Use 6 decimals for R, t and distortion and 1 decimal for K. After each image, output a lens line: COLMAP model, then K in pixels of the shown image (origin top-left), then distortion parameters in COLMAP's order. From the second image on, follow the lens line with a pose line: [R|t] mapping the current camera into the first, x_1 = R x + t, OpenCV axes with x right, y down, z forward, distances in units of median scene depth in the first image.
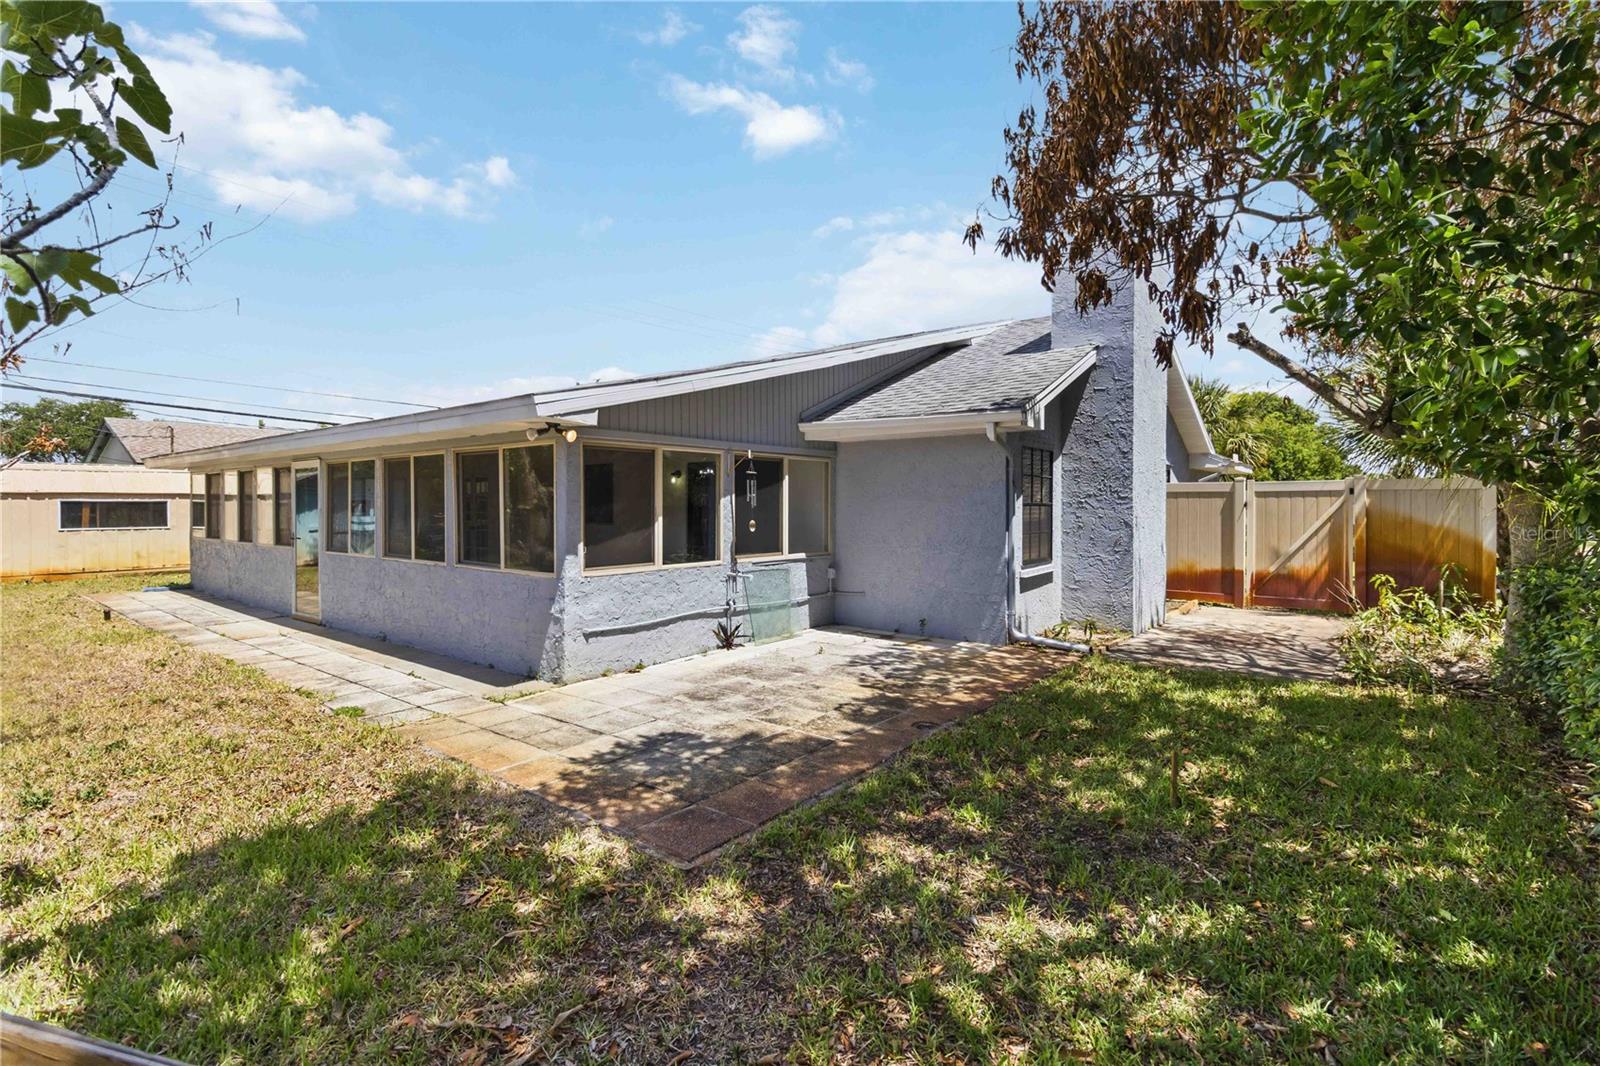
lens RADIAL K [[735.3, 0, 805.1], [0, 735.3, 511.2], [0, 0, 1]] dist [0.000839, 0.000101]
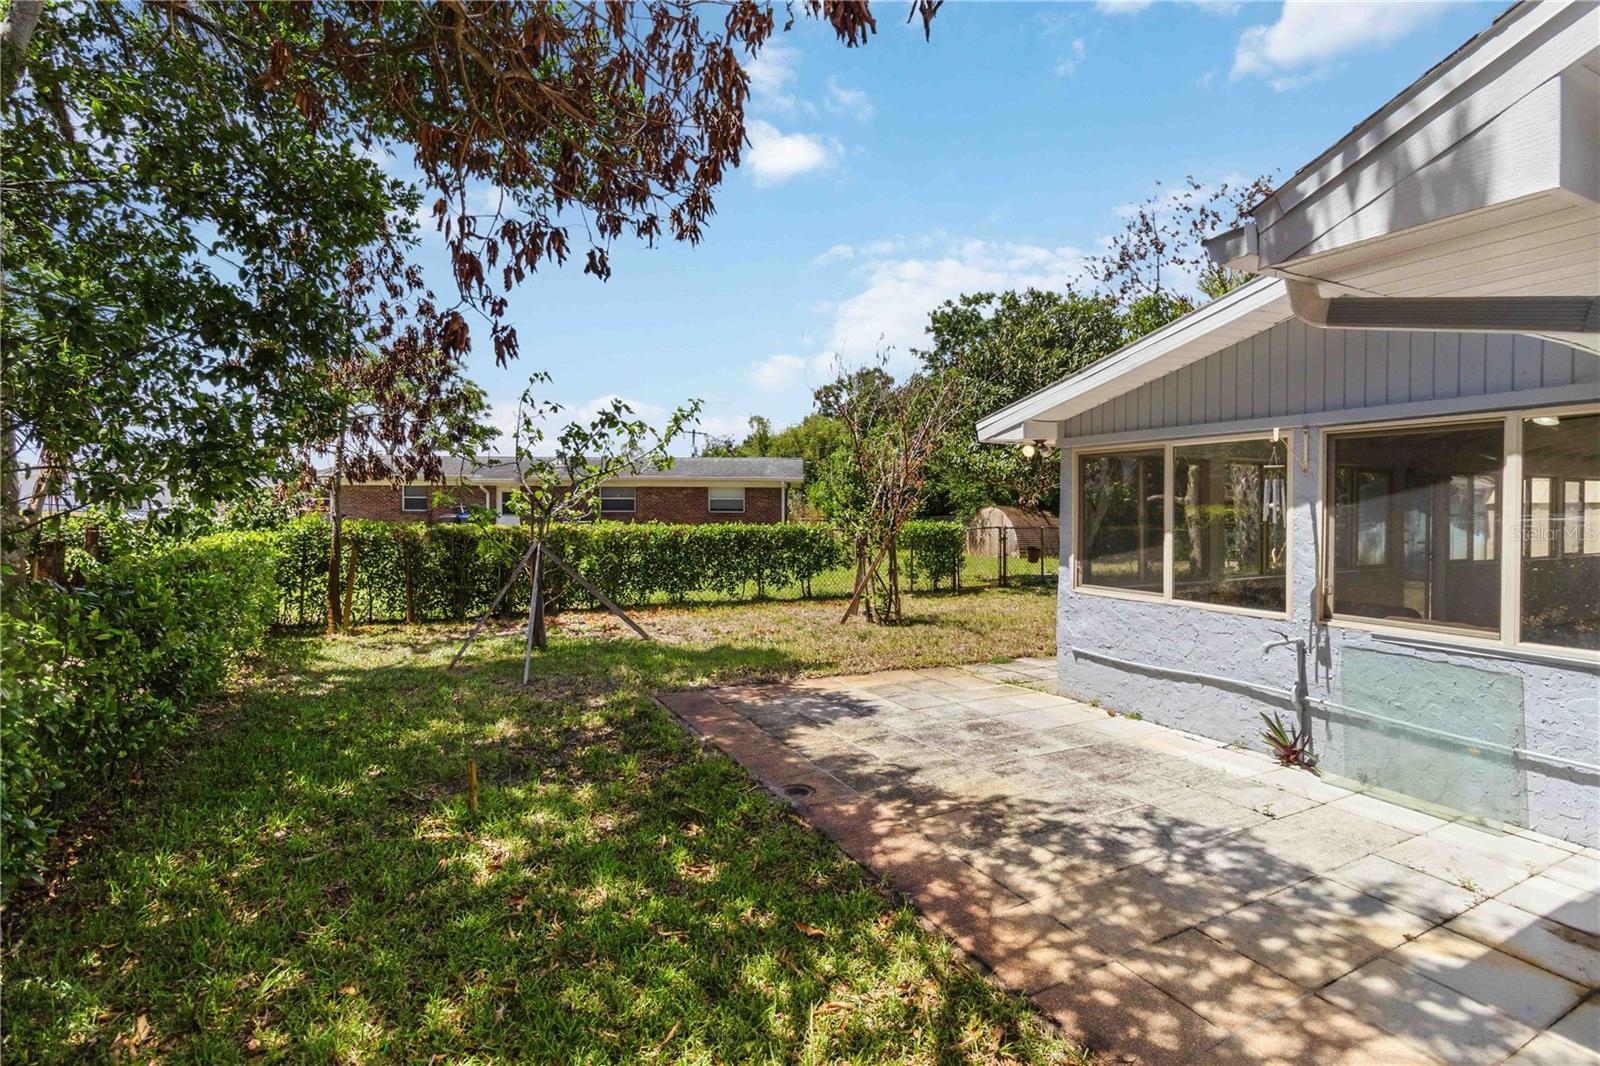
lens RADIAL K [[735.3, 0, 805.1], [0, 735.3, 511.2], [0, 0, 1]] dist [0.000839, 0.000101]
pose [[-0.424197, 0.003282, -0.905564, 0.714794], [-0.007254, 0.999949, 0.007022, -0.022679], [0.905541, 0.009548, -0.424151, 1.062967]]
